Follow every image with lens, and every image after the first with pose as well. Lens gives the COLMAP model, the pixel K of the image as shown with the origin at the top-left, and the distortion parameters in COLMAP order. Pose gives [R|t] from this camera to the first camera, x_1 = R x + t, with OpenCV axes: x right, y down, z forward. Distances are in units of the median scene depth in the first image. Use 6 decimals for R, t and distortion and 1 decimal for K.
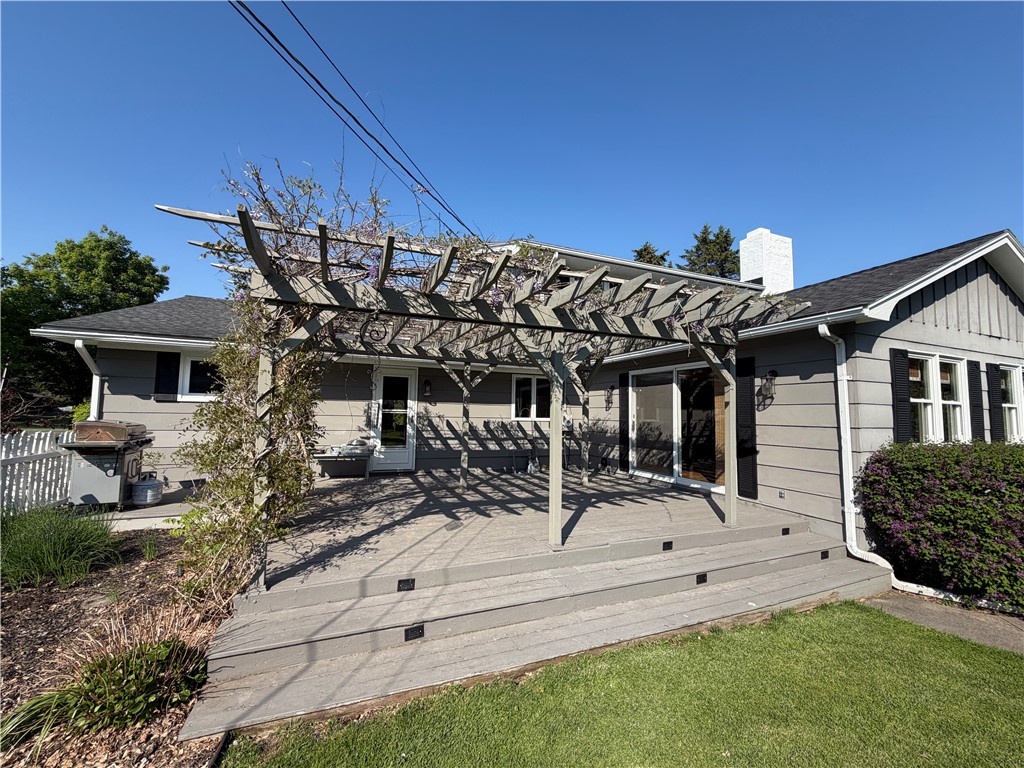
lens RADIAL K [[406.6, 0, 509.2], [0, 406.6, 385.4], [0, 0, 1]] dist [0.000070, -0.000101]
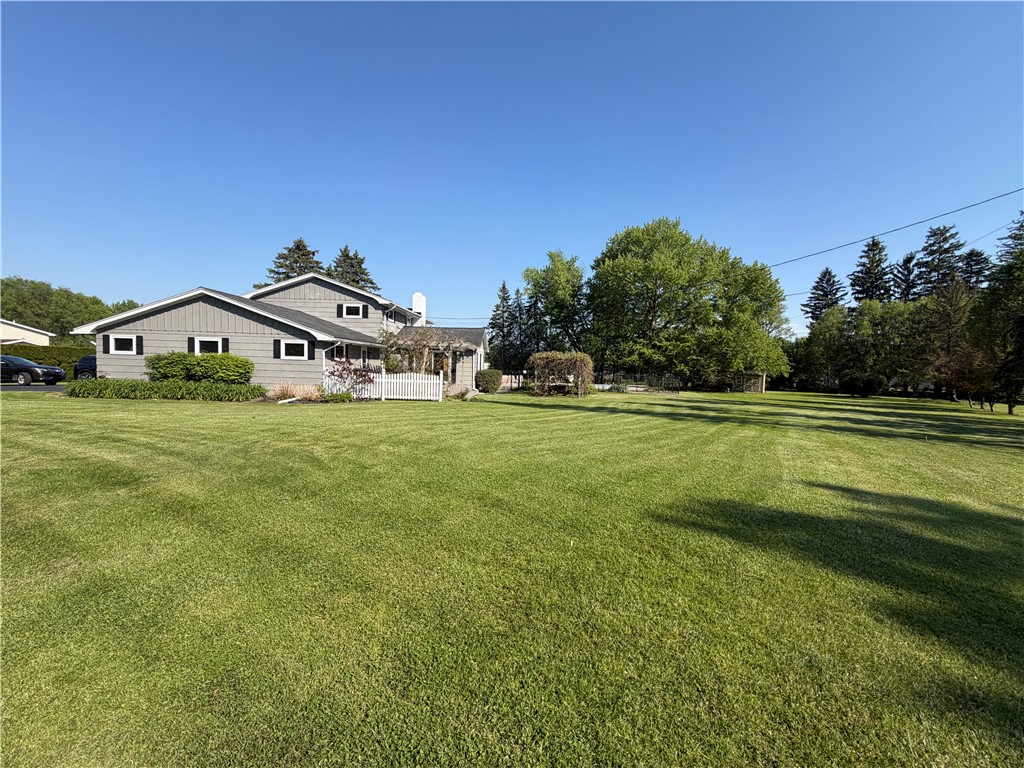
lens RADIAL K [[406.6, 0, 509.2], [0, 406.6, 385.4], [0, 0, 1]] dist [0.000070, -0.000101]
pose [[0.416614, -0.045921, 0.907923, -1.653771], [-0.083257, 0.992599, 0.088408, -0.074933], [-0.905263, -0.112423, 0.409707, -0.709190]]
